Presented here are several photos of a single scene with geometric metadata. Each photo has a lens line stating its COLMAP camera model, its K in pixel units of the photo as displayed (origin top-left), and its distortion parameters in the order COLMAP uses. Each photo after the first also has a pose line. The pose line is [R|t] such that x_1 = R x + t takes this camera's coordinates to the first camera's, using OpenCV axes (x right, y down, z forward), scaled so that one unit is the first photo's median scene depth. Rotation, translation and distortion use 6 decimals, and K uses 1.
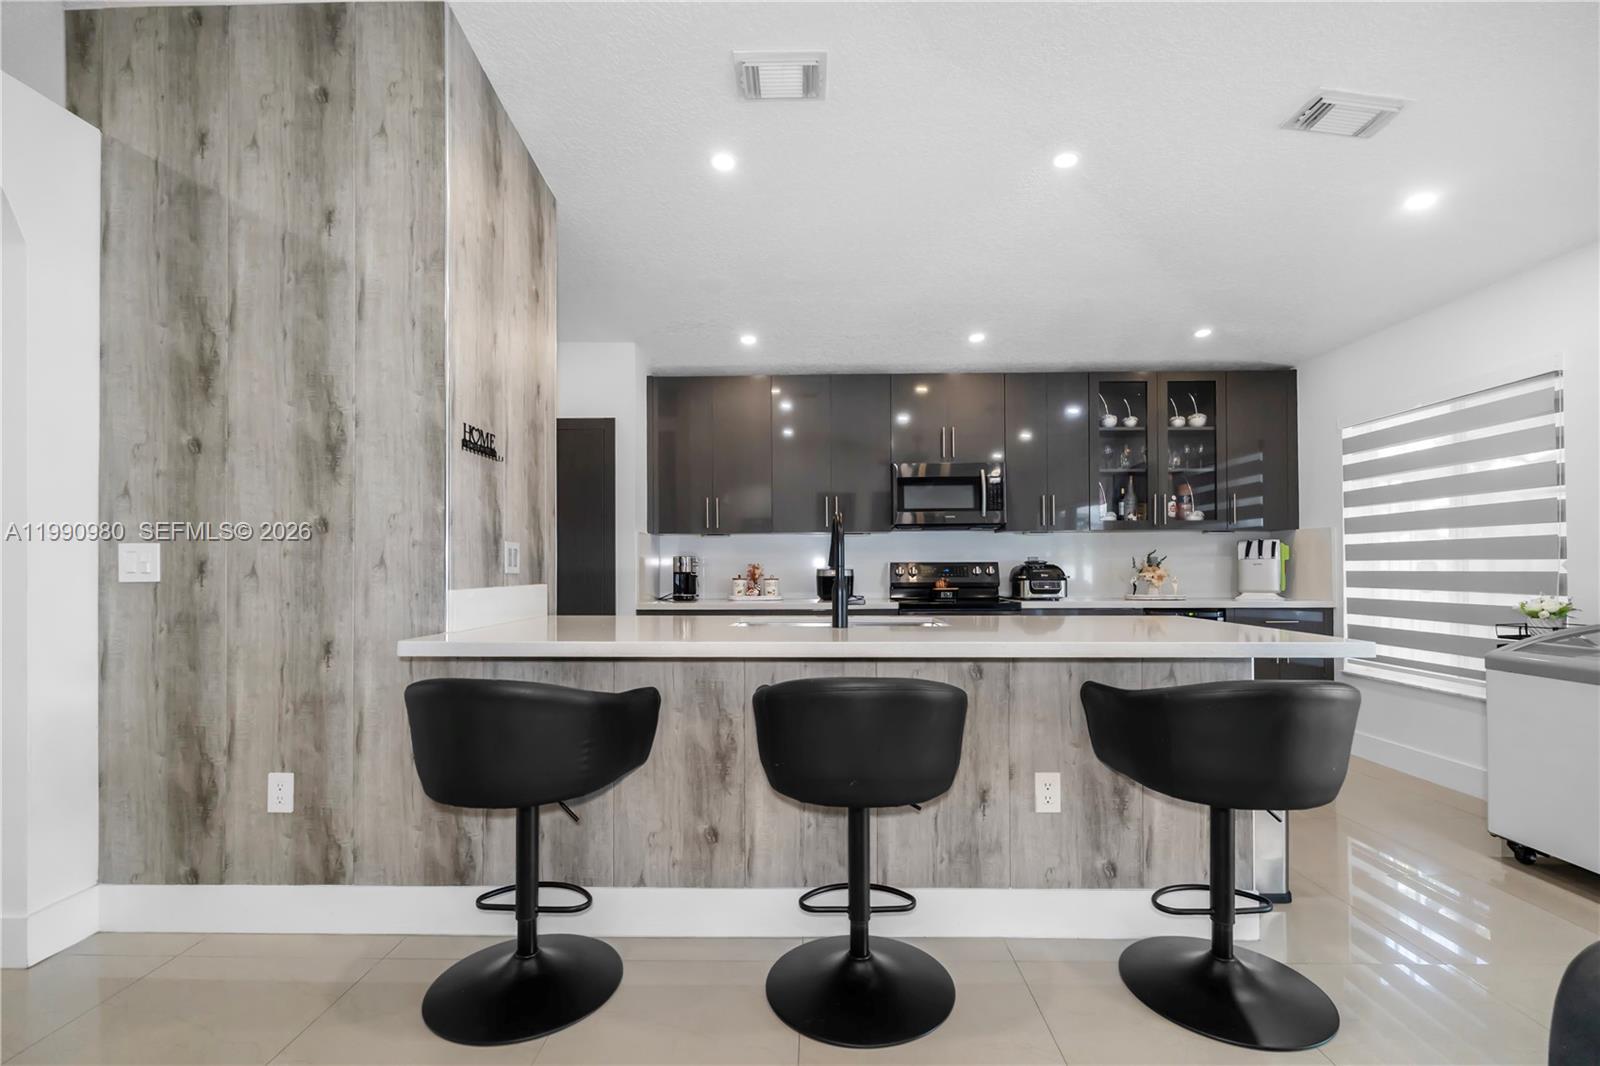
lens RADIAL K [[728.8, 0, 805.3], [0, 728.8, 562.7], [0, 0, 1]] dist [-0.003017, 0.000347]
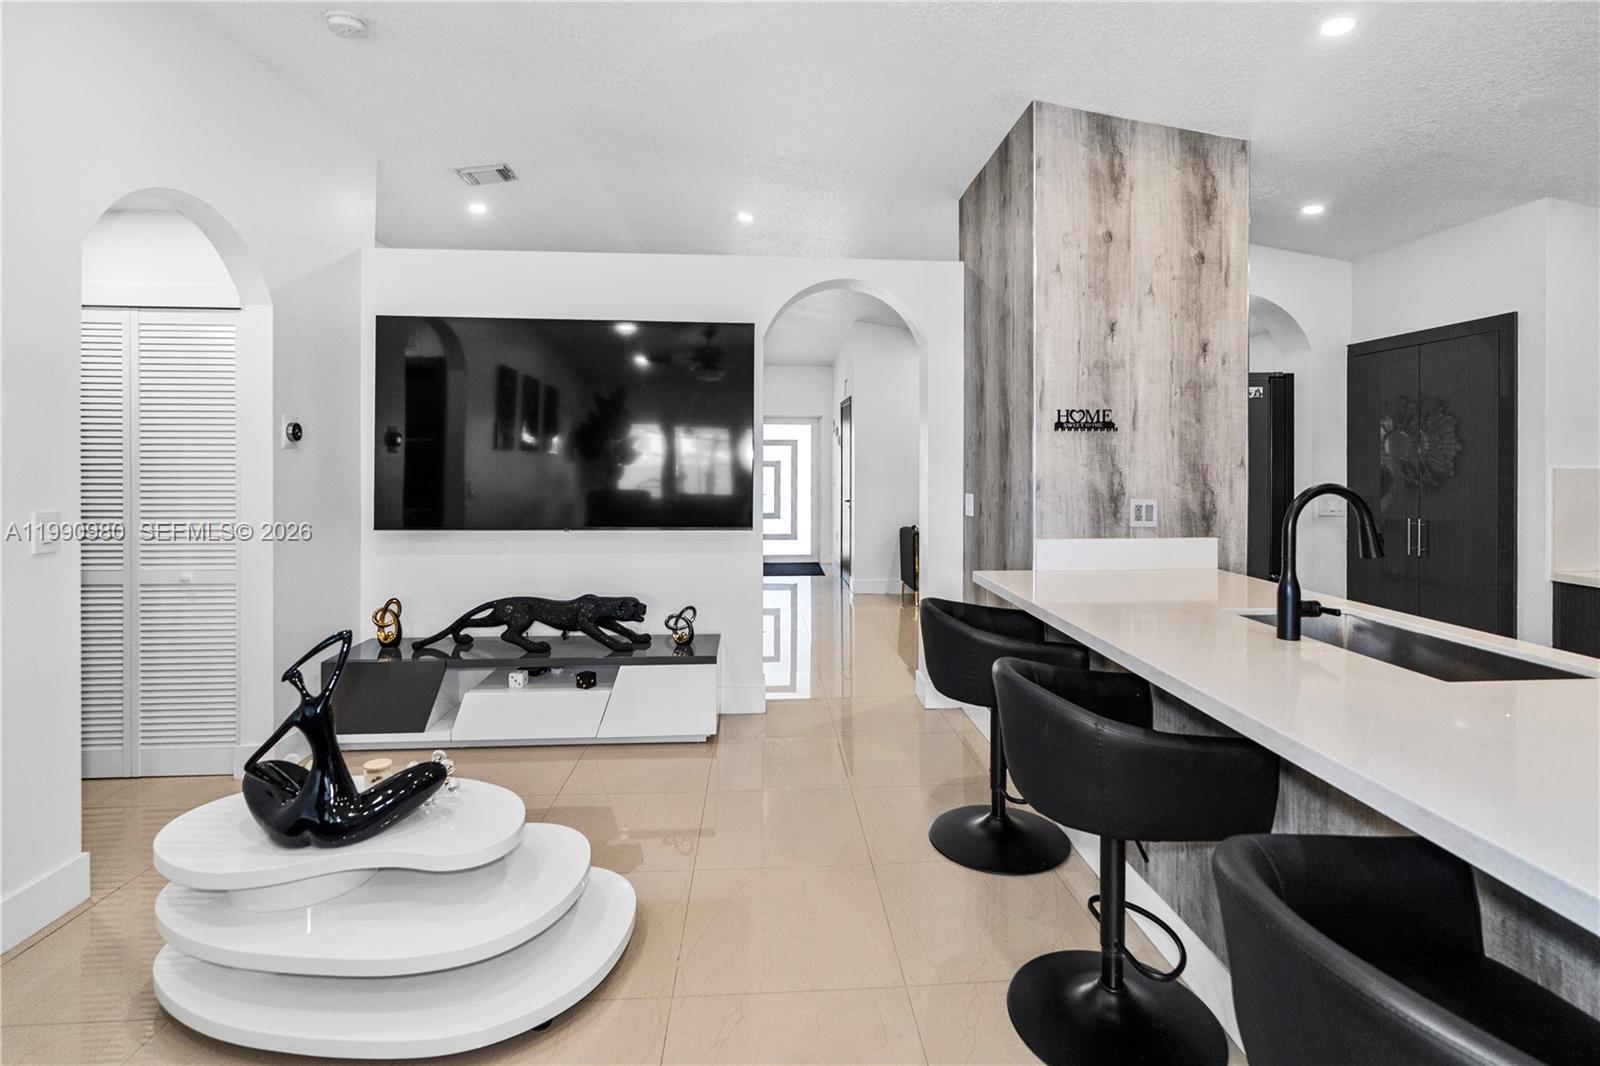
lens RADIAL K [[728.8, 0, 822.9], [0, 728.8, 457.9], [0, 0, 1]] dist [-0.003017, 0.000347]
pose [[0.093498, -0.003024, -0.995615, 0.382132], [0.004879, 0.999985, -0.002579, -0.052270], [0.995608, -0.004616, 0.093511, 0.231963]]
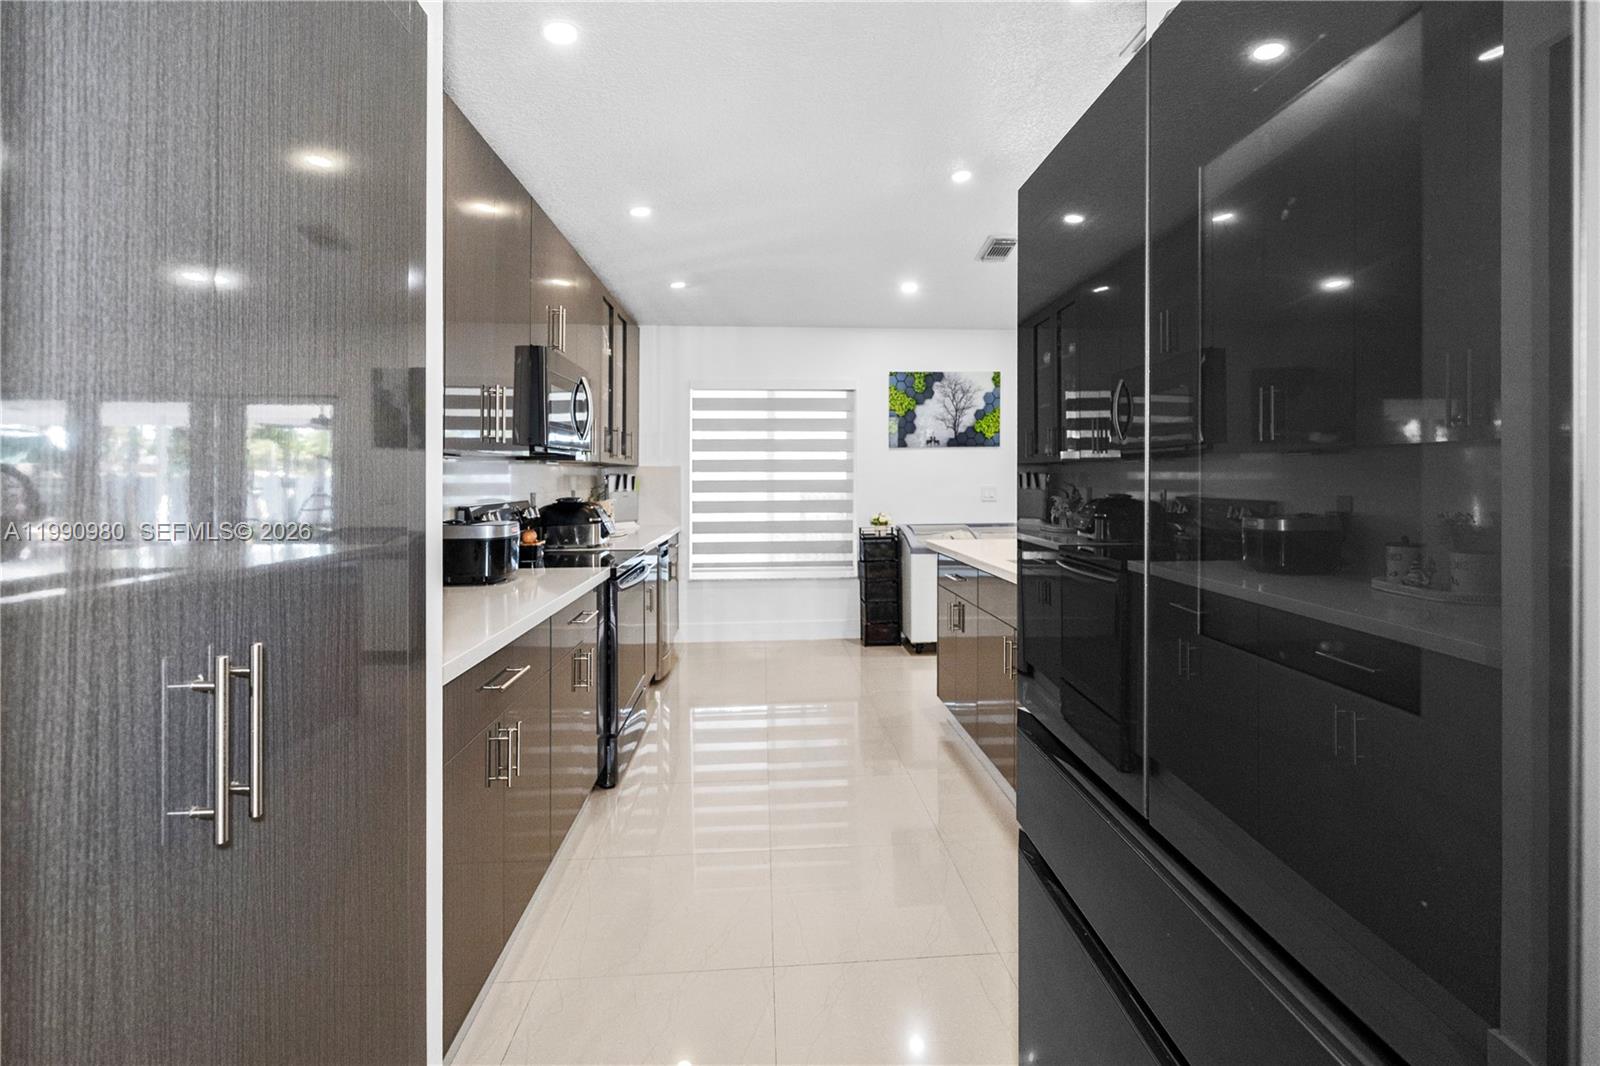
lens RADIAL K [[728.8, 0, 811.8], [0, 728.8, 476.6], [0, 0, 1]] dist [-0.003017, 0.000347]
pose [[-0.117375, 0.009857, 0.993039, -0.517150], [-0.000513, 0.999950, -0.009986, -0.017581], [-0.993088, -0.001681, -0.117364, 0.873844]]
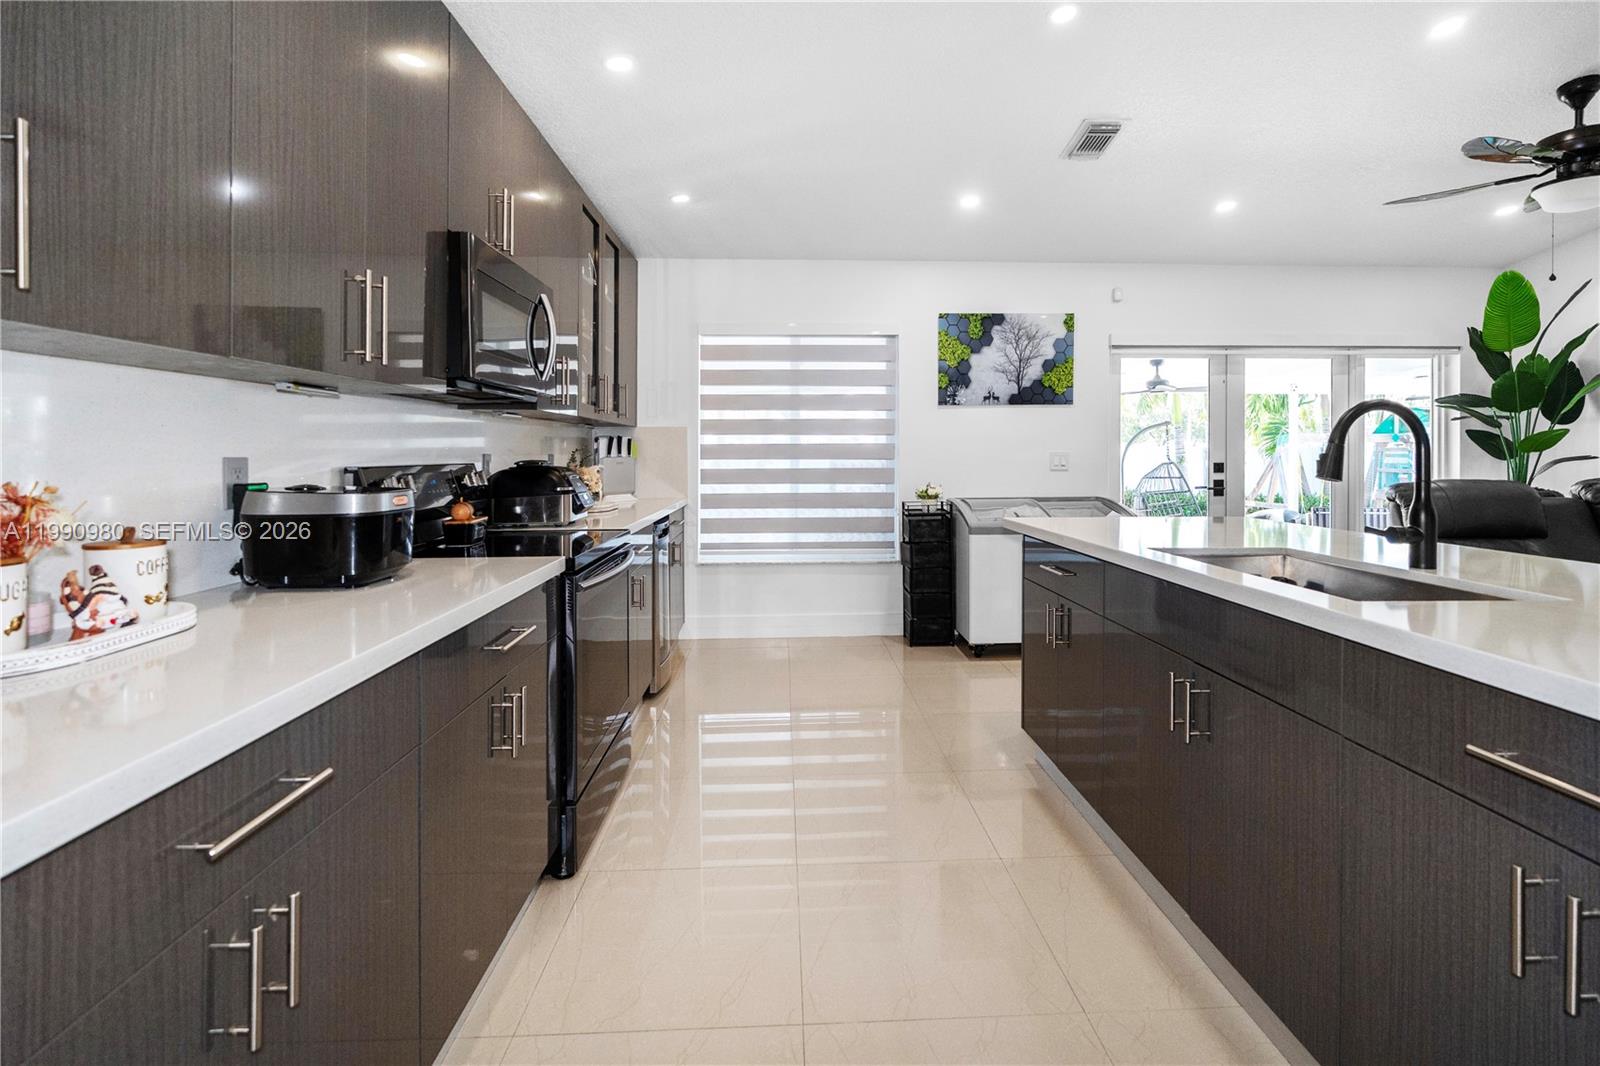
lens RADIAL K [[728.8, 0, 807.0], [0, 728.8, 465.2], [0, 0, 1]] dist [-0.003017, 0.000347]
pose [[-0.082322, -0.008106, 0.996573, -0.311224], [-0.001871, 0.999966, 0.007979, -0.003098], [-0.996604, -0.001207, -0.082334, 0.865918]]
